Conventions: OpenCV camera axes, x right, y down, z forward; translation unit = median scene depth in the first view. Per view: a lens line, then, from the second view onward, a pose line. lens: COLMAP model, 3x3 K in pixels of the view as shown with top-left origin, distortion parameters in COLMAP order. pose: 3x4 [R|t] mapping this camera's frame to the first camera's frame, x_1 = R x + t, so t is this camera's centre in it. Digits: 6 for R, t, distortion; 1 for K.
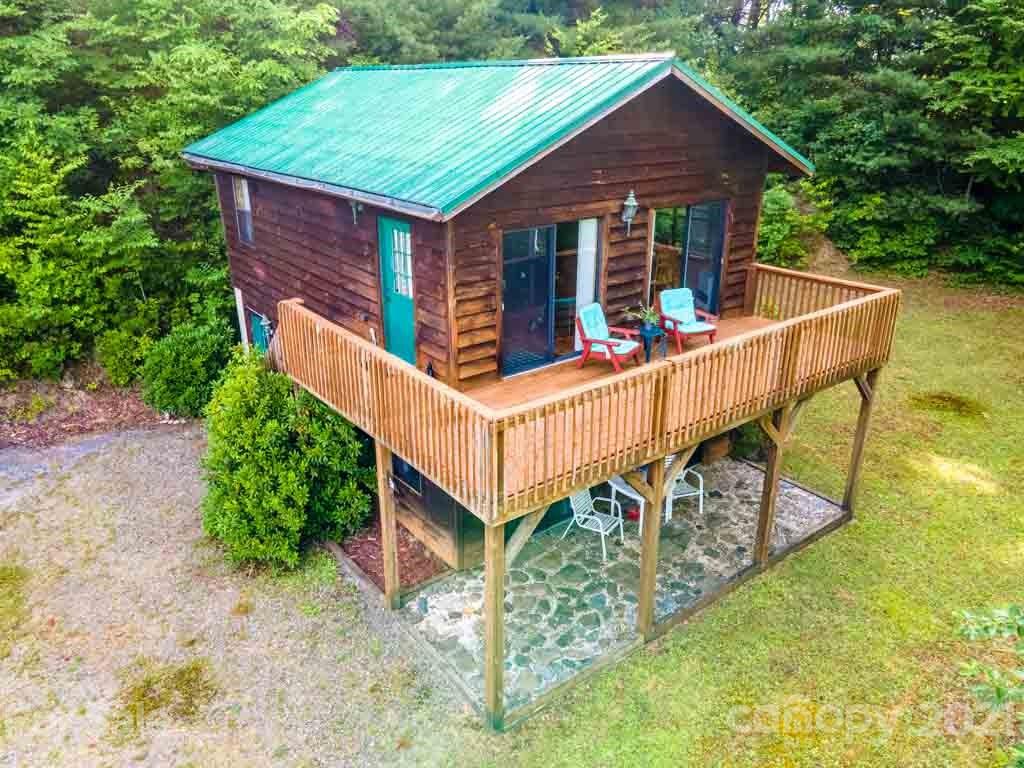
lens RADIAL K [[746.7, 0, 512.0], [0, 746.7, 384.0], [0, 0, 1]] dist [0.041684, 0.000562]
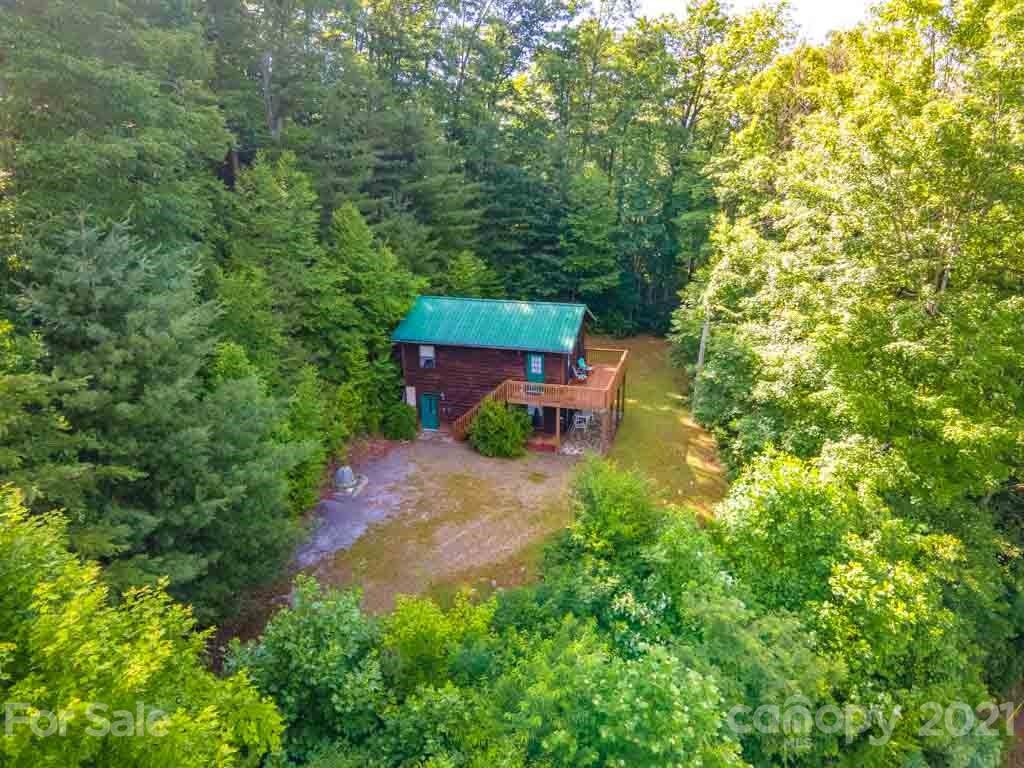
lens RADIAL K [[739.0, 0, 512.0], [0, 739.0, 384.0], [0, 0, 1]] dist [-0.008650, -0.008323]
pose [[0.807291, -0.184687, 0.560510, -2.104771], [0.222346, 0.974967, 0.001009, -0.089210], [-0.546665, 0.123813, 0.828147, -1.784866]]
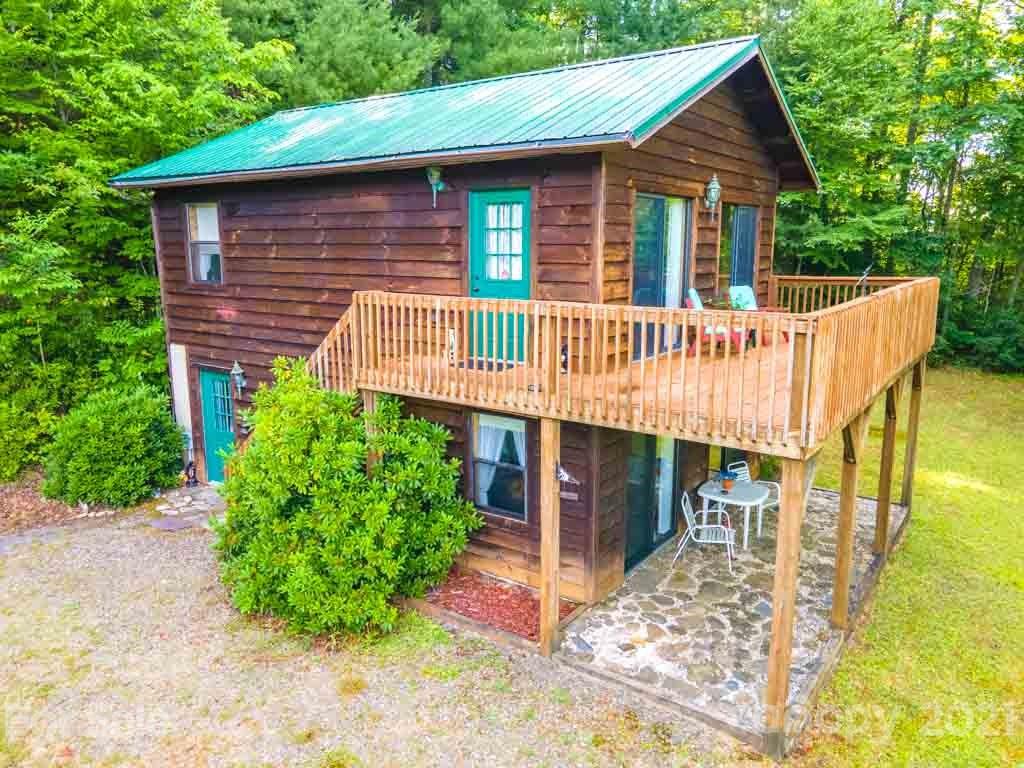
lens RADIAL K [[748.9, 0, 512.0], [0, 748.9, 384.0], [0, 0, 1]] dist [0.002483, 0.077213]
pose [[0.955267, -0.053646, 0.290838, -0.361608], [0.108972, 0.978066, -0.177516, 0.141754], [-0.274936, 0.201268, 0.940160, 0.192113]]
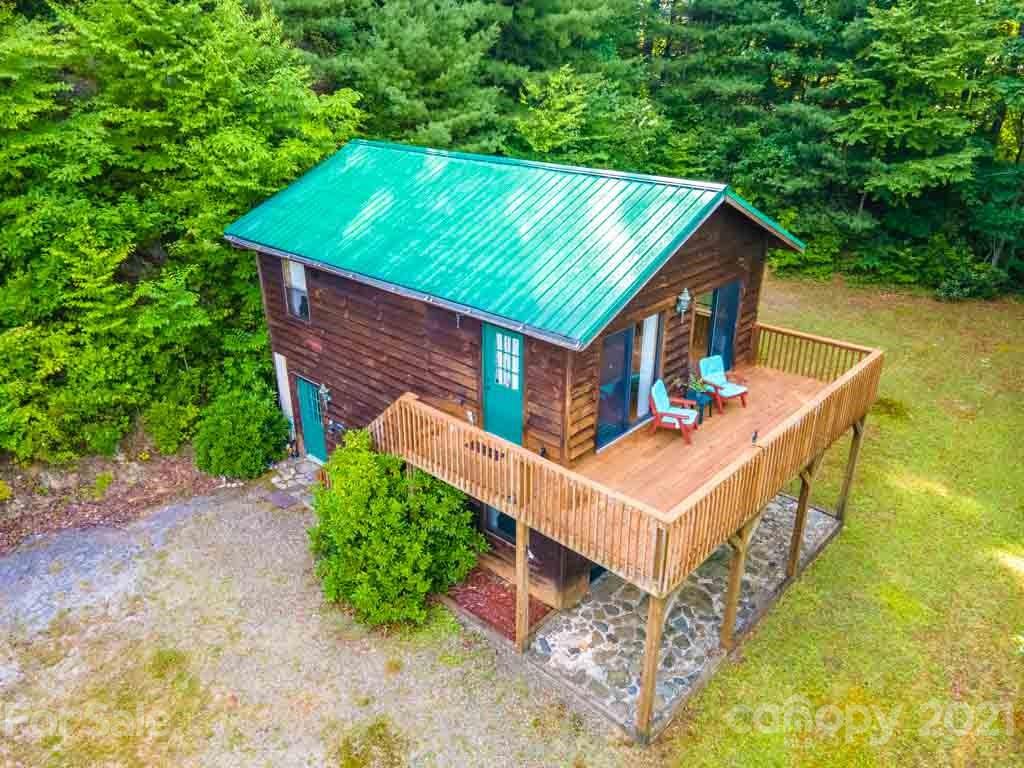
lens RADIAL K [[748.9, 0, 512.0], [0, 748.9, 384.0], [0, 0, 1]] dist [0.002483, 0.077213]
pose [[0.985491, -0.069299, 0.154933, -0.292259], [0.062153, 0.996788, 0.050510, -0.167027], [-0.157936, -0.040147, 0.986633, -0.146599]]
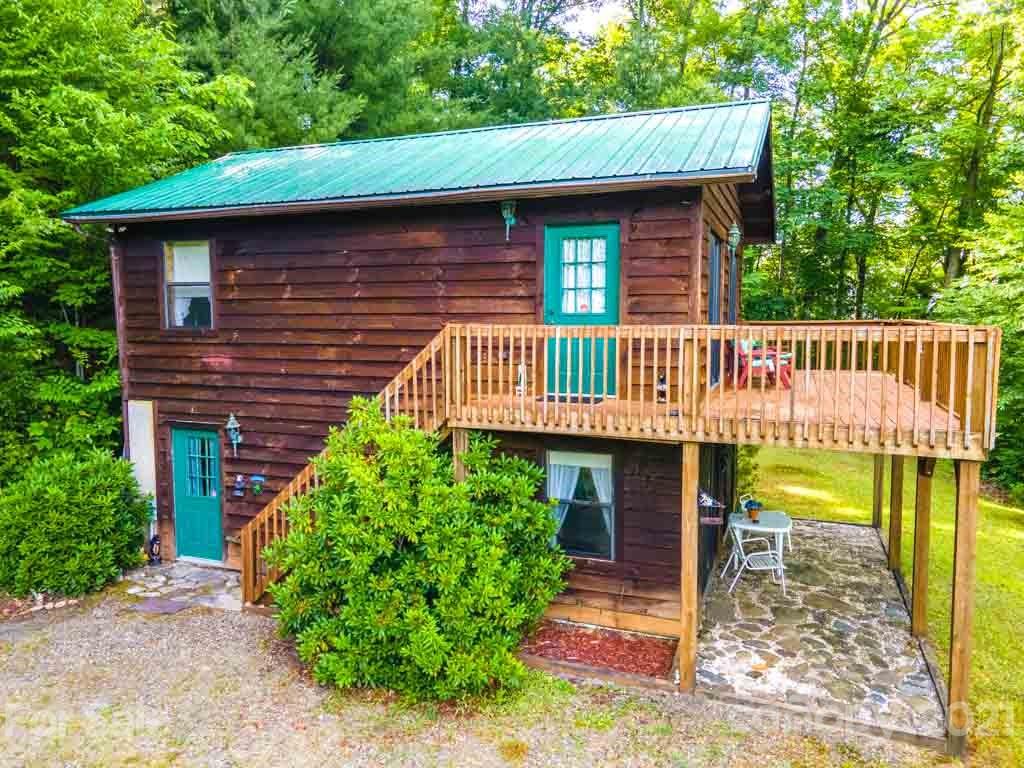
lens RADIAL K [[748.9, 0, 512.0], [0, 748.9, 384.0], [0, 0, 1]] dist [0.002483, 0.077213]
pose [[0.854168, -0.047849, 0.517791, -0.609695], [0.193453, 0.953524, -0.231013, 0.130495], [-0.482673, 0.297493, 0.823726, 0.326353]]
